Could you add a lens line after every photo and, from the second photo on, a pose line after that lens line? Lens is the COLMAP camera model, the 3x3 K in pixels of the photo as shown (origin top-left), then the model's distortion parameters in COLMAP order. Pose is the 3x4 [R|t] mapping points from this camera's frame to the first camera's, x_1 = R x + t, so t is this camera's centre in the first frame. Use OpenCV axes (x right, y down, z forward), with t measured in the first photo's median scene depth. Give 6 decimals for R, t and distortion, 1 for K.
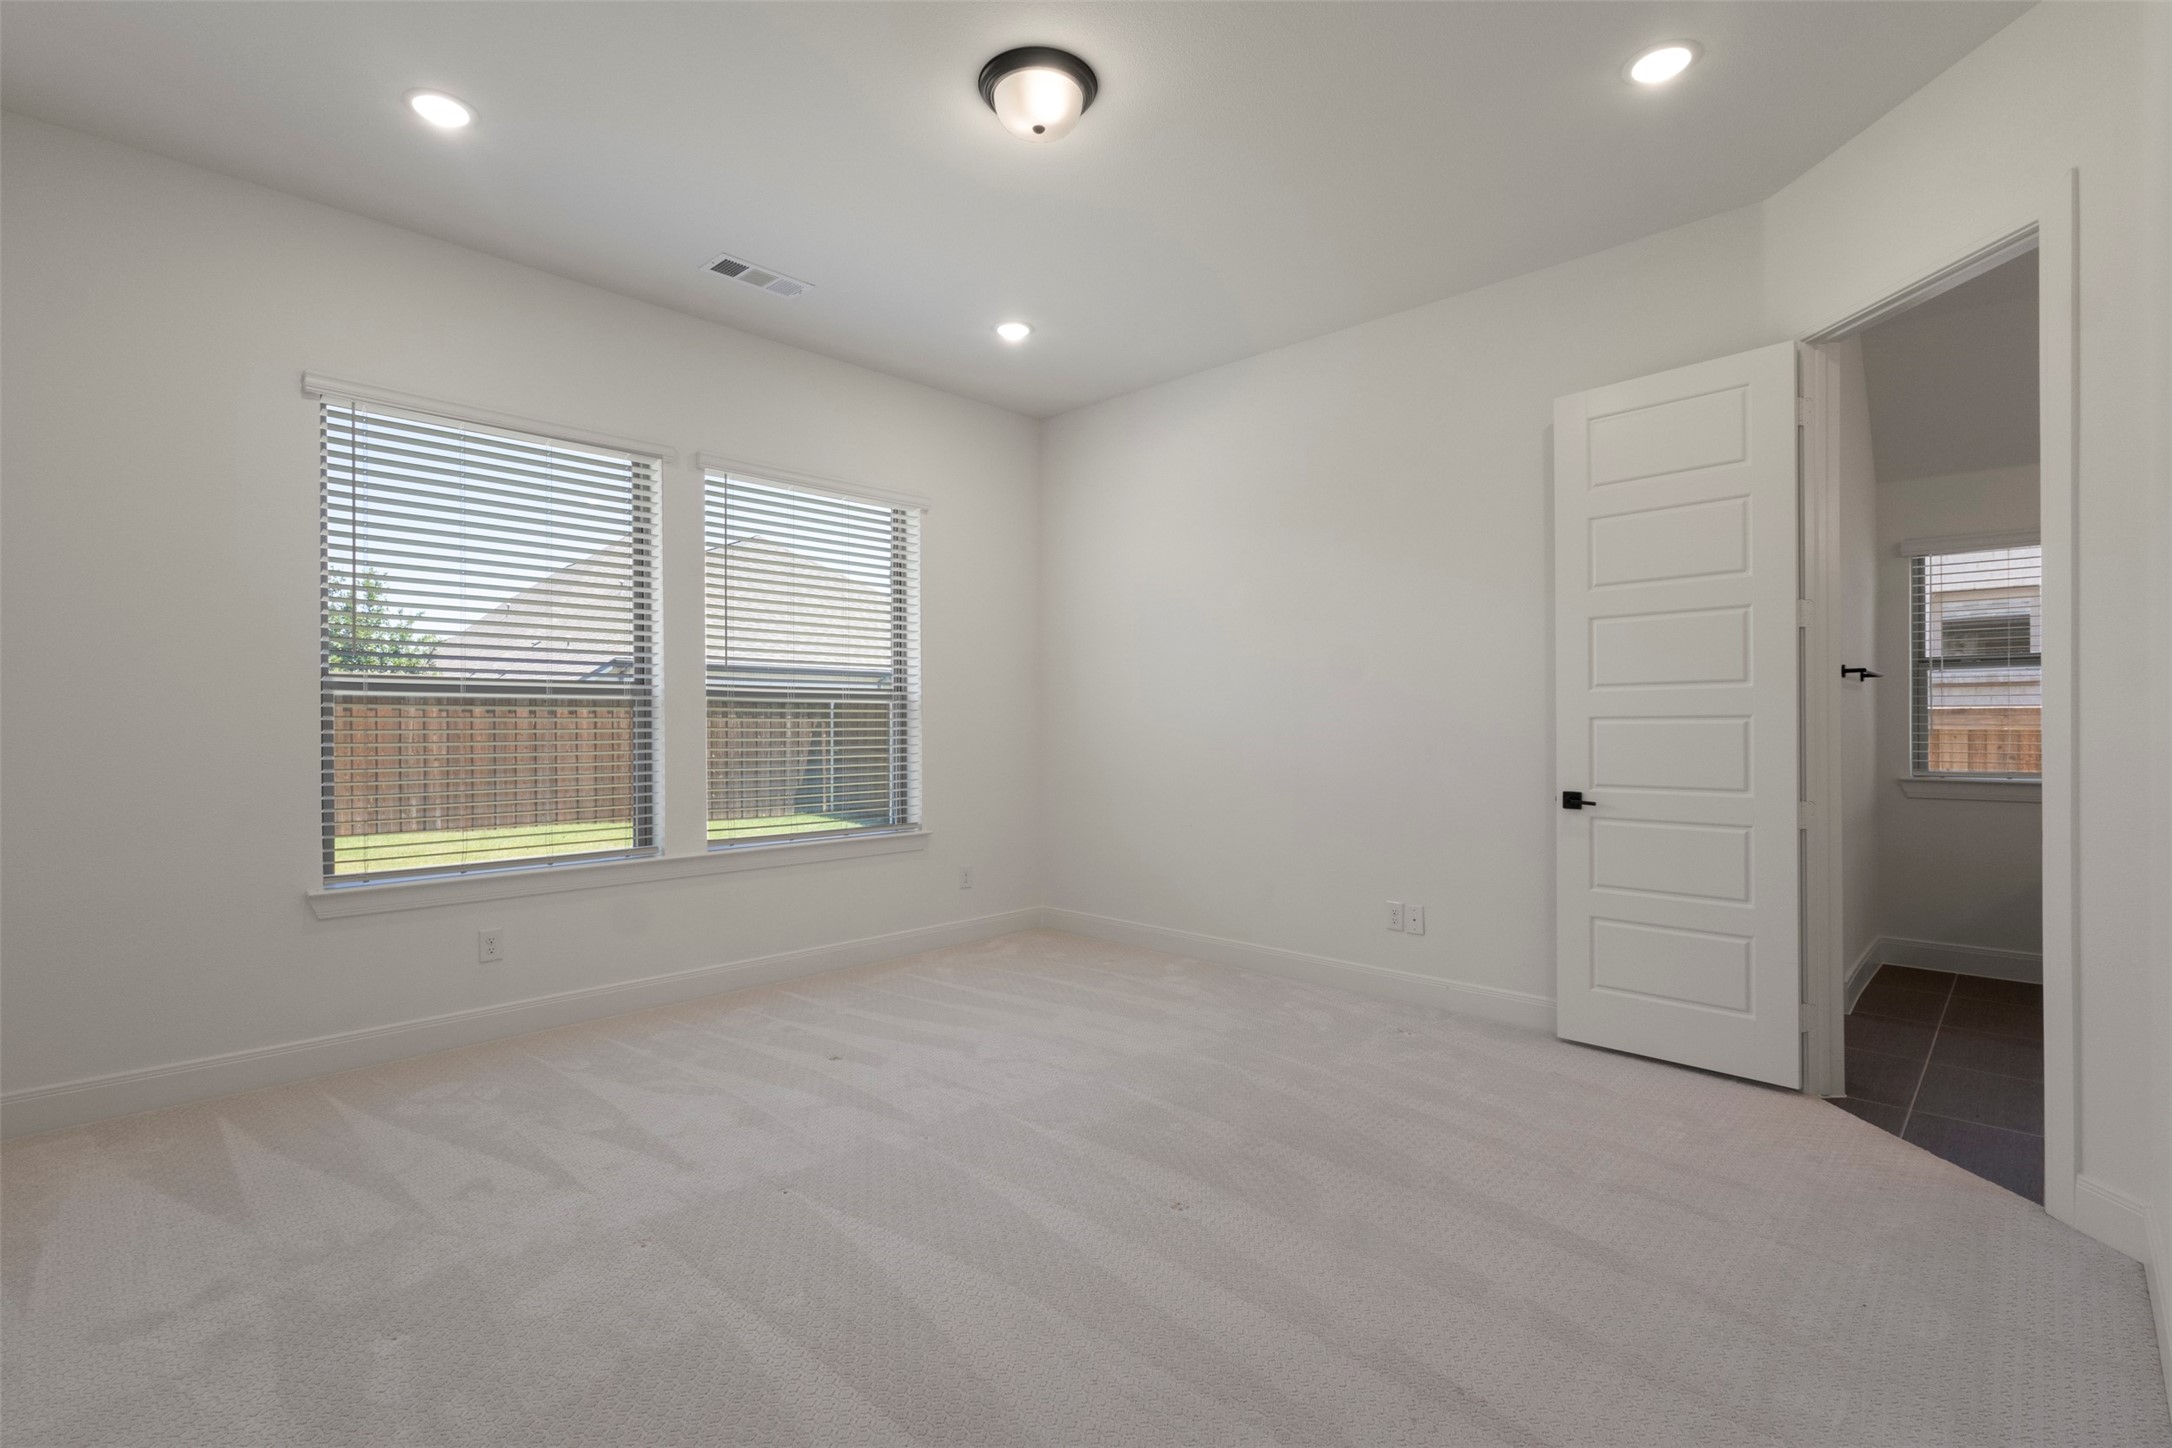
lens RADIAL K [[1003.8, 0, 1073.8], [0, 1003.8, 722.9], [0, 0, 1]] dist [0.000546, -0.000016]
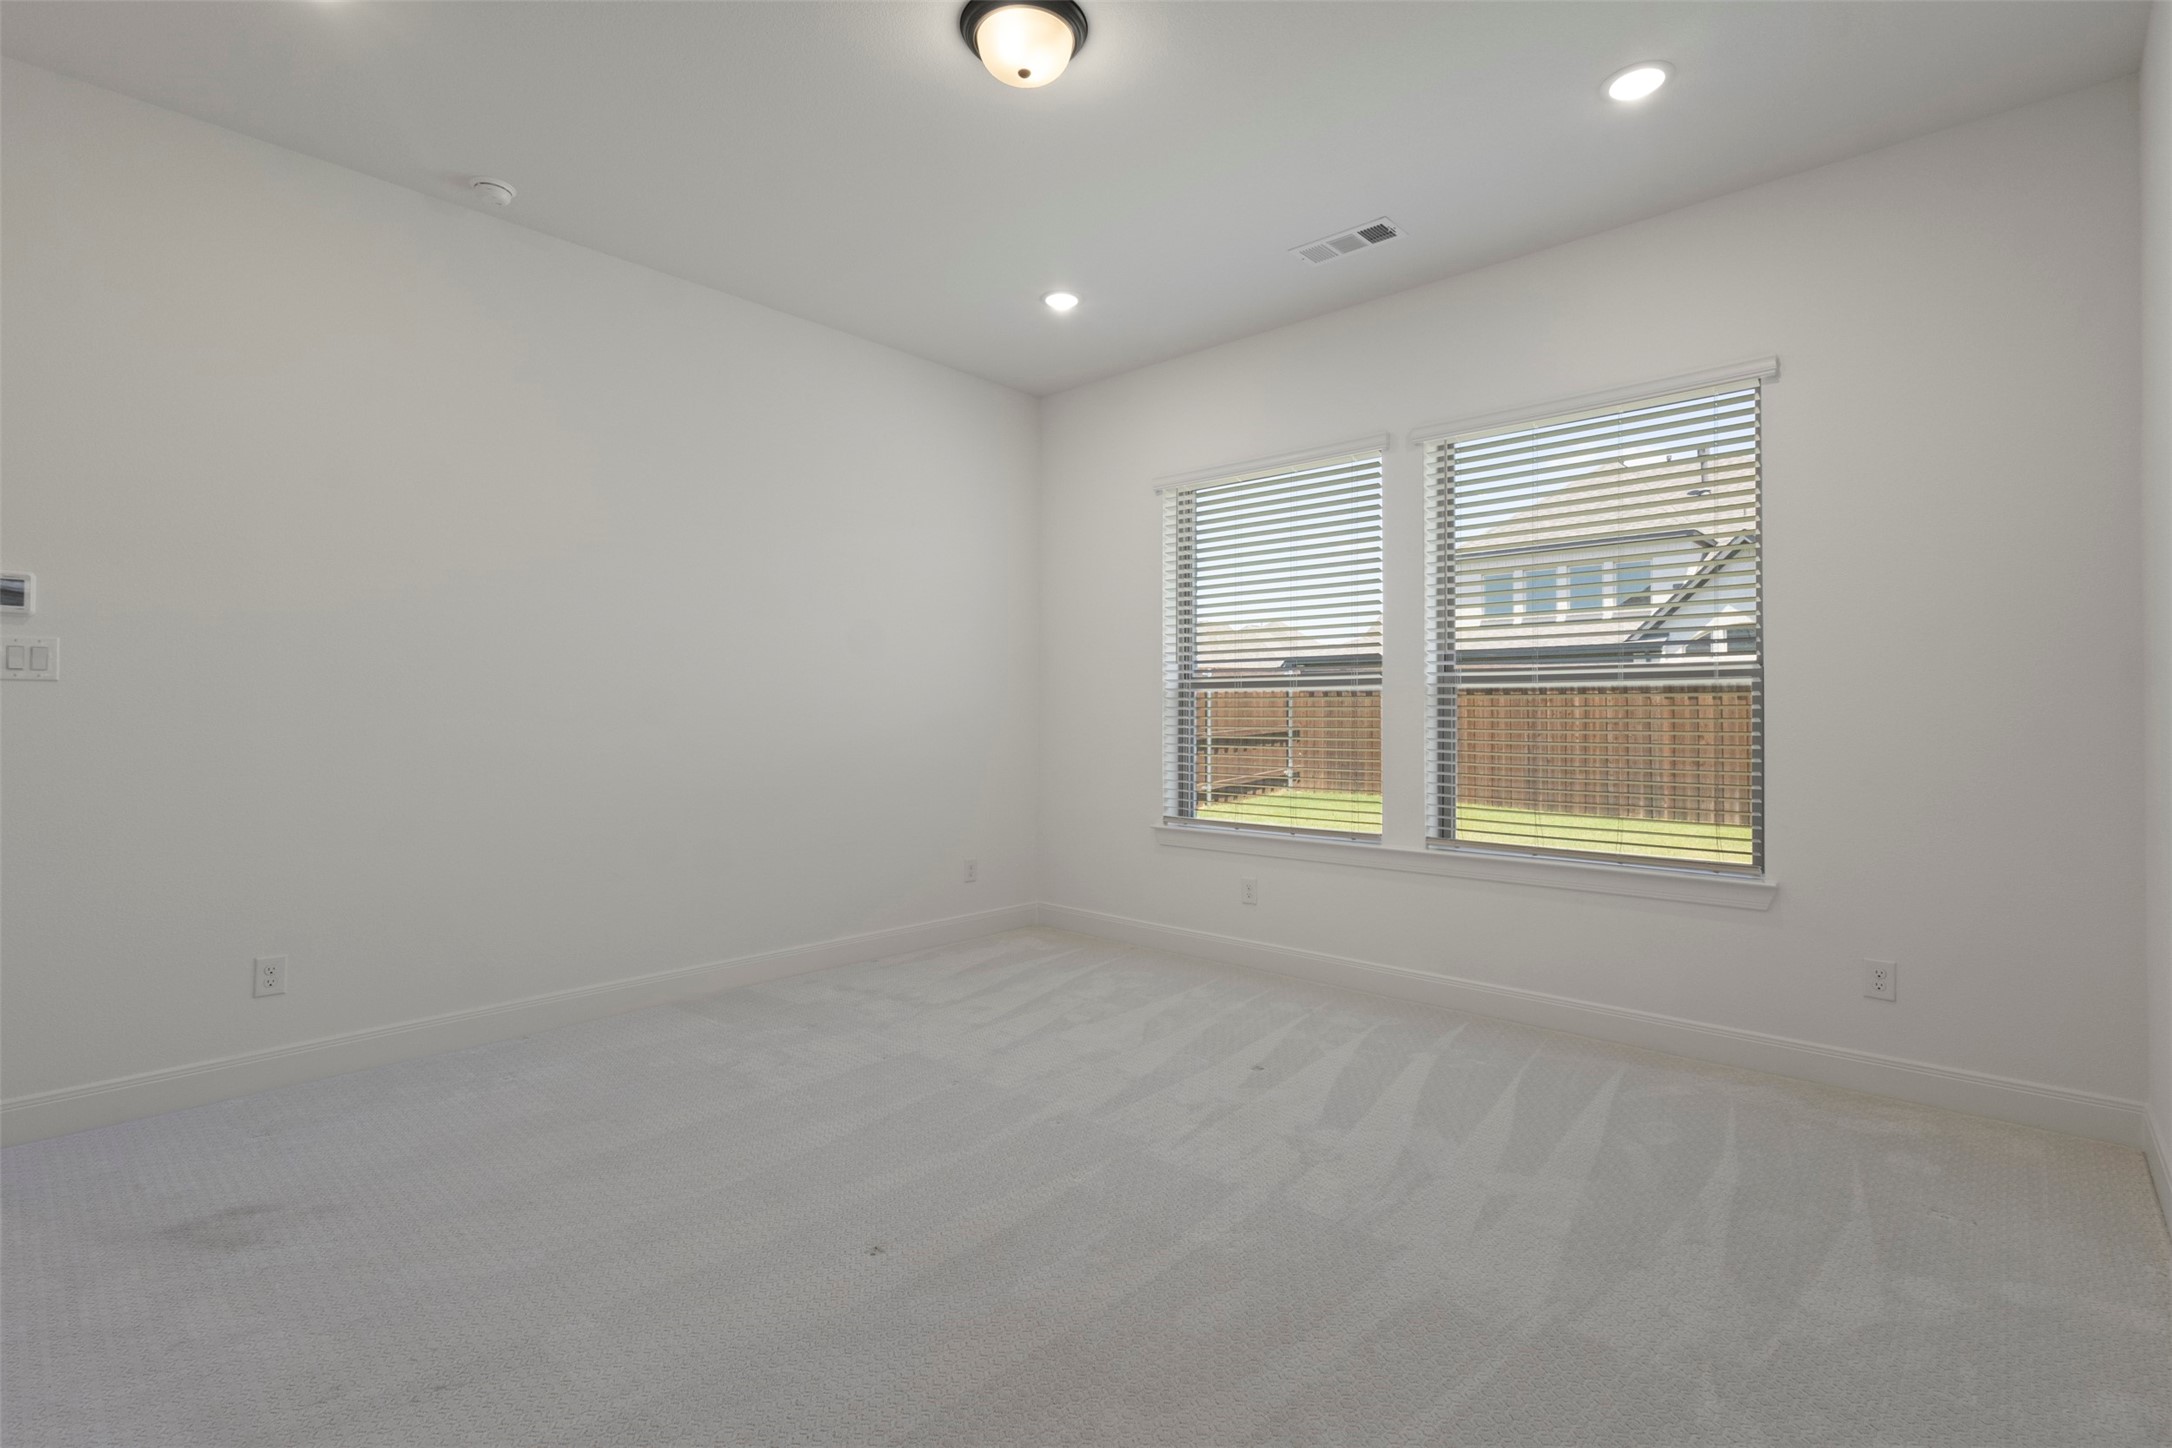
lens RADIAL K [[1032.4, 0, 1086.0], [0, 1032.4, 724.0], [0, 0, 1]] dist [0.034518, -0.000025]
pose [[0.022820, 0.013299, -0.999651, 0.561048], [-0.000387, 0.999912, 0.013294, -0.001501], [0.999740, 0.000084, 0.022823, 0.626586]]
